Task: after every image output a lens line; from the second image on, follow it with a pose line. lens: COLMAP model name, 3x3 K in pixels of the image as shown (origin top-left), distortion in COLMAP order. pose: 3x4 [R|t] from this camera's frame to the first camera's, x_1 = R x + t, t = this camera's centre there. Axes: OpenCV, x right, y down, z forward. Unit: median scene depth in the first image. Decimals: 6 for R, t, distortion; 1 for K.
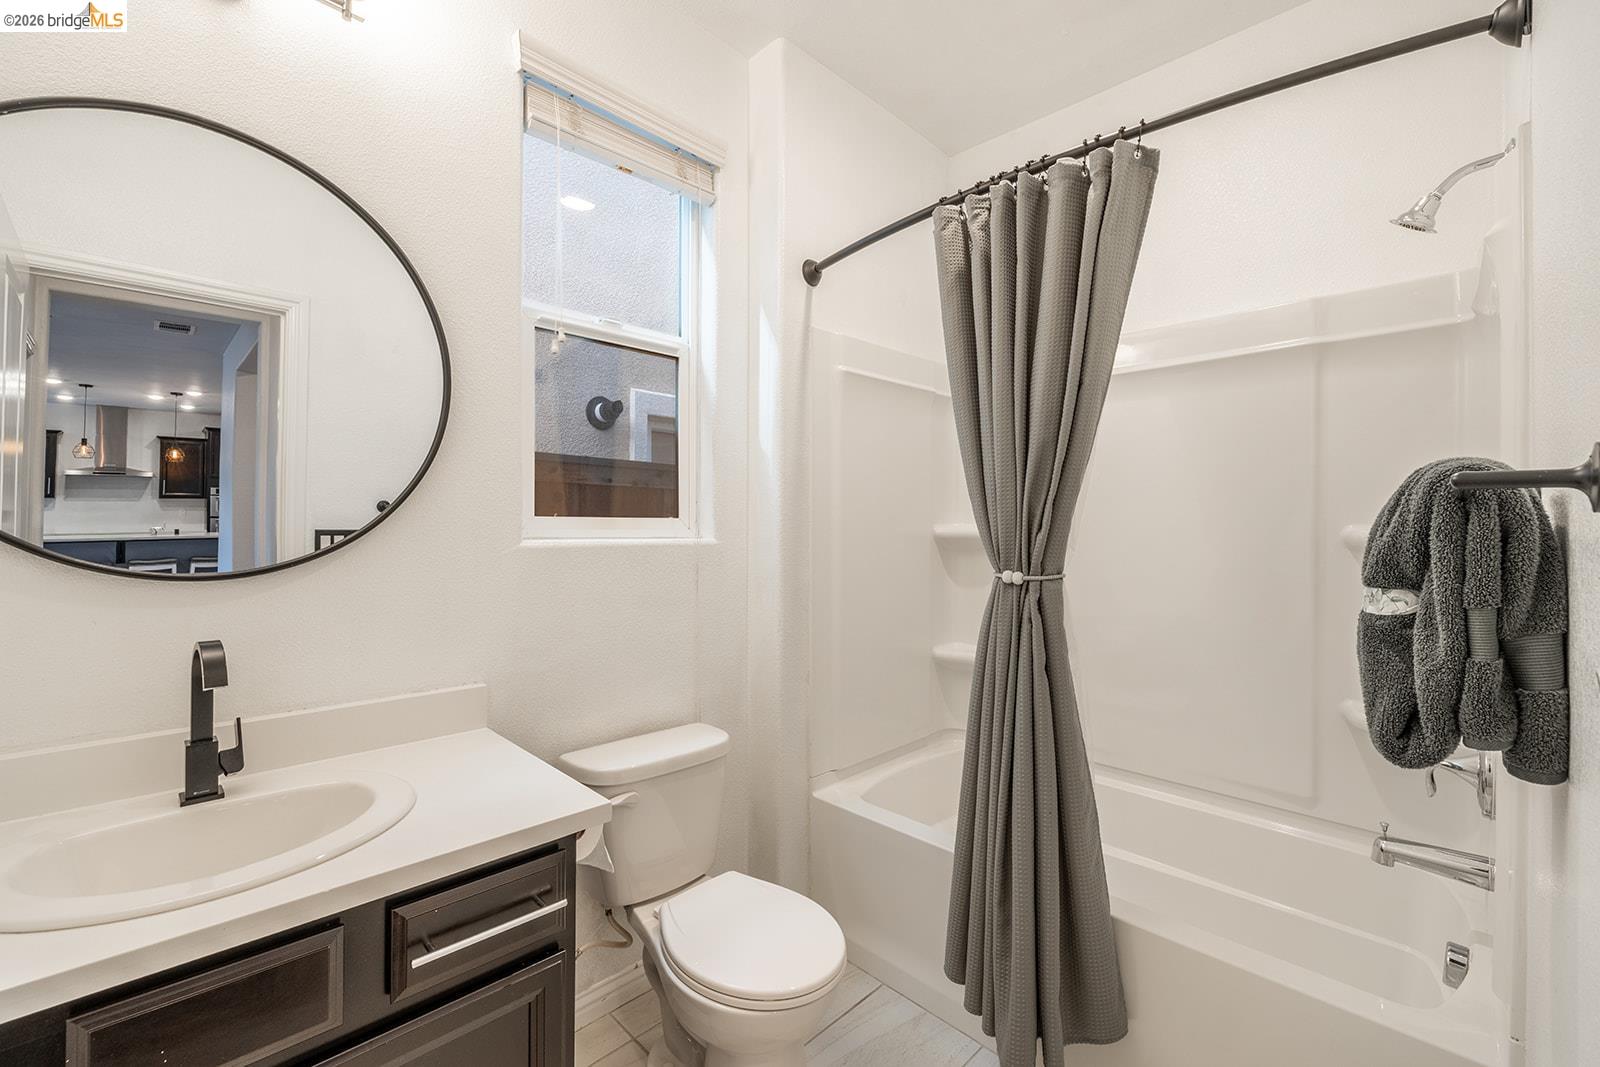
lens RADIAL K [[677.3, 0, 799.6], [0, 677.3, 532.0], [0, 0, 1]] dist [-0.001939, 0.000226]
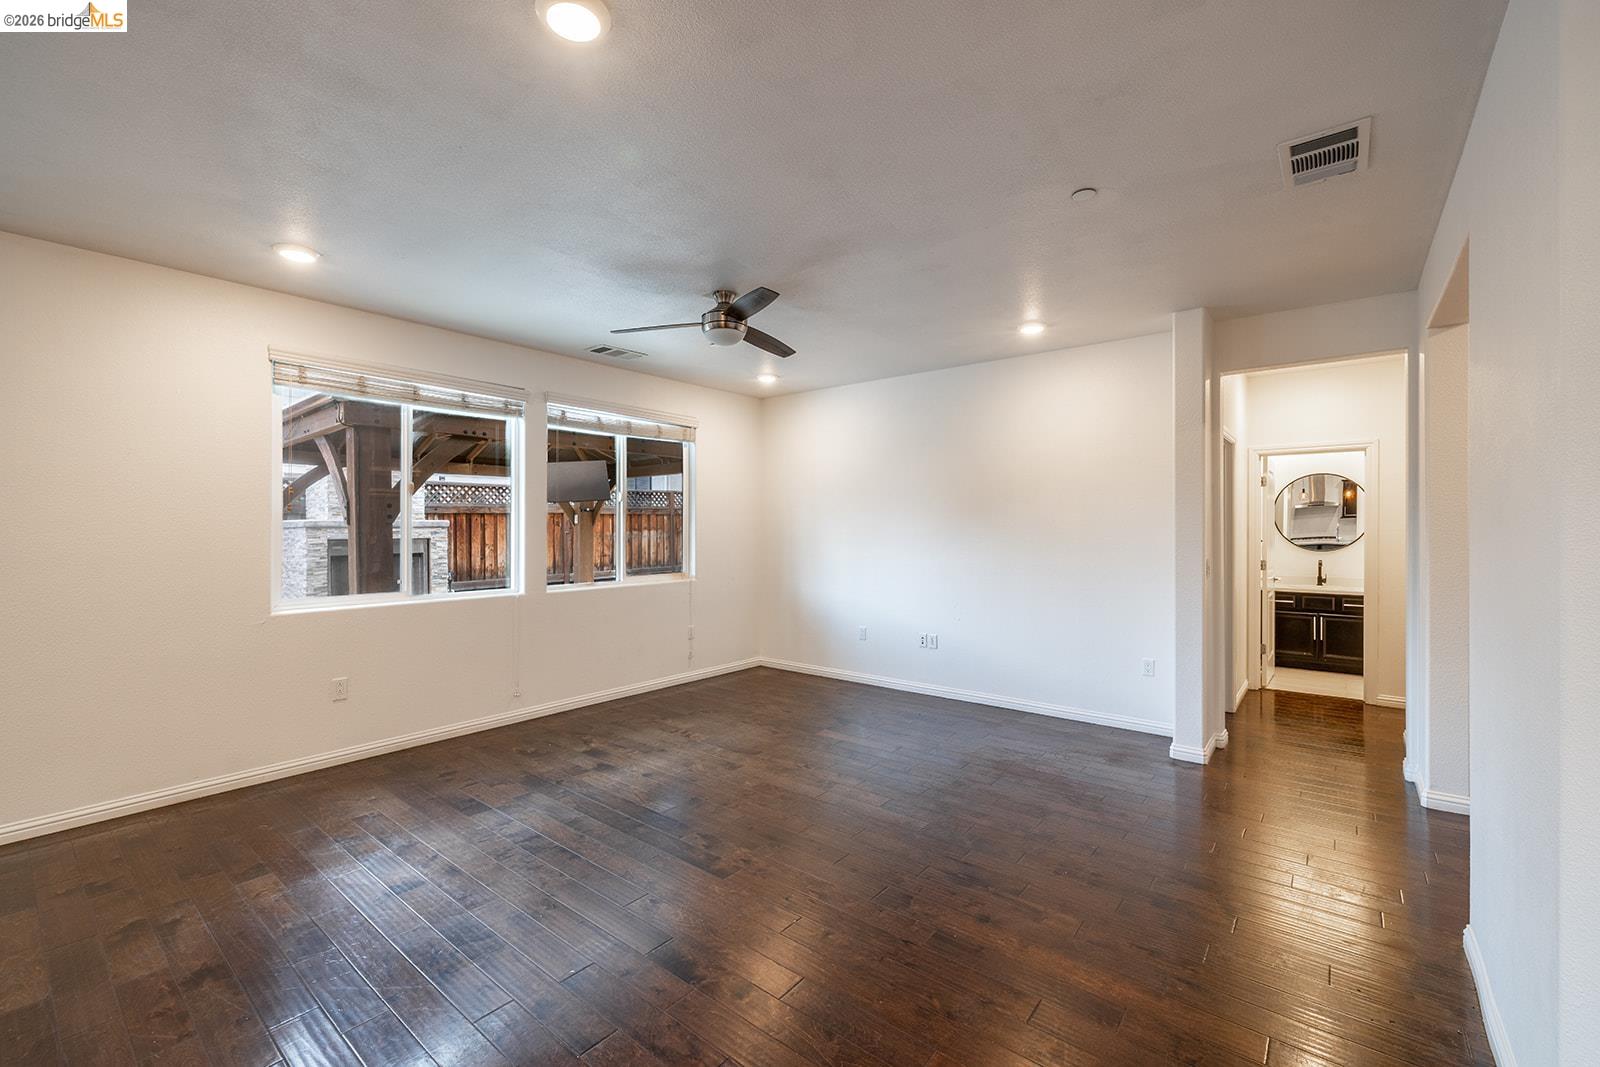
lens RADIAL K [[677.3, 0, 798.1], [0, 677.3, 534.3], [0, 0, 1]] dist [-0.001939, 0.000226]
pose [[0.116186, 0.003434, -0.993222, 5.463229], [0.001800, 0.999992, 0.003668, -0.177126], [0.993226, -0.002214, 0.116179, -5.201980]]
